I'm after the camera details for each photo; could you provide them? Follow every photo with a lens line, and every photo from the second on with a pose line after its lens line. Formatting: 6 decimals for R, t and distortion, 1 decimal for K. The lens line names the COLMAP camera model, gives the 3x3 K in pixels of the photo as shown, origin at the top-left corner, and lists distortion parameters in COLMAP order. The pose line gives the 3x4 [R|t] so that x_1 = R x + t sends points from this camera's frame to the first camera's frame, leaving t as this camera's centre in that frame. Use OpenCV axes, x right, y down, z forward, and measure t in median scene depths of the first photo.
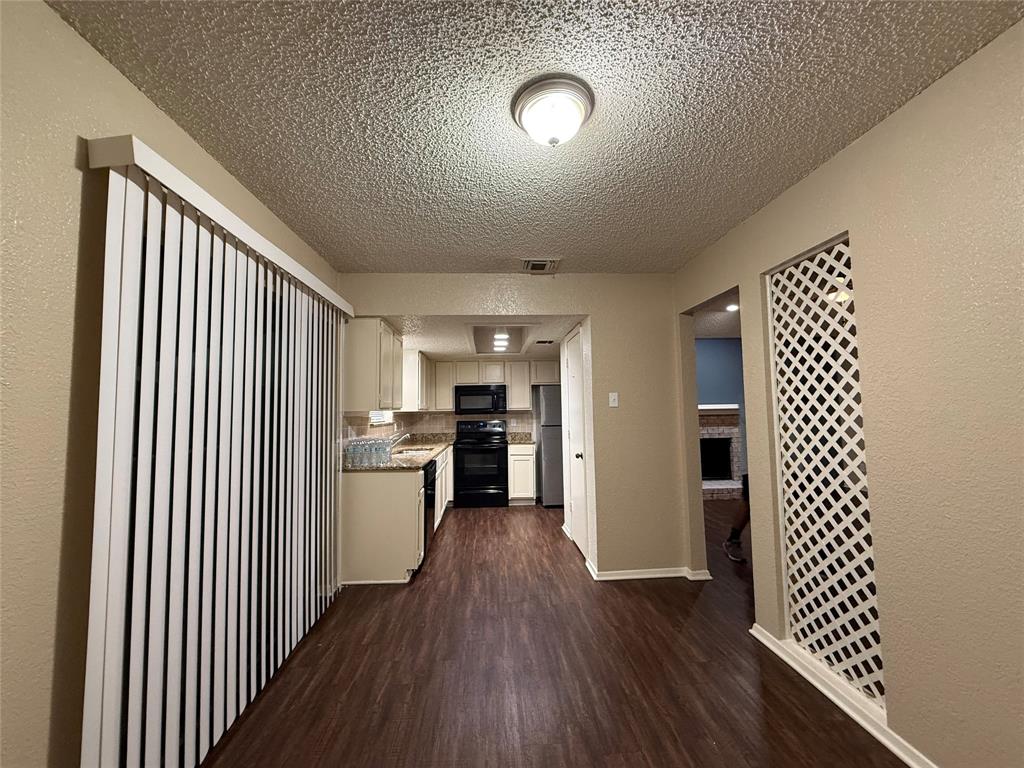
lens RADIAL K [[406.5, 0, 513.3], [0, 406.5, 382.6], [0, 0, 1]] dist [0.003497, -0.000993]
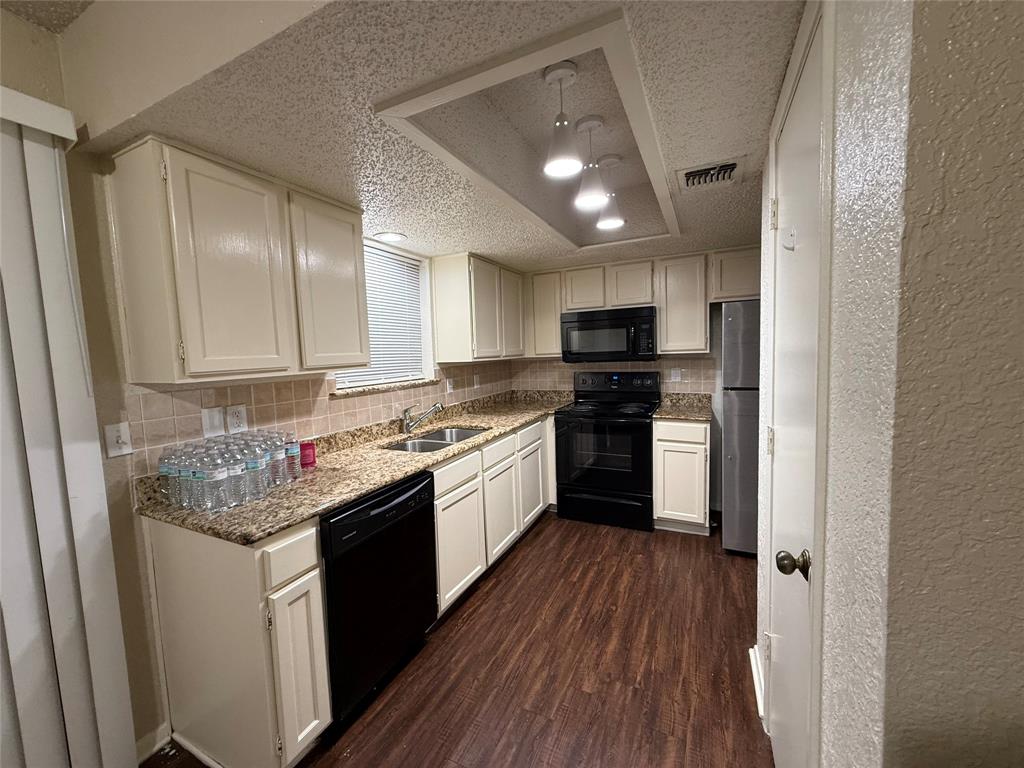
lens RADIAL K [[406.5, 0, 510.6], [0, 406.5, 381.2], [0, 0, 1]] dist [0.003497, -0.000993]
pose [[0.872094, 0.021775, -0.488854, 0.083681], [0.055717, 0.988094, 0.143409, 0.016475], [0.486156, -0.152303, 0.860497, 0.462815]]
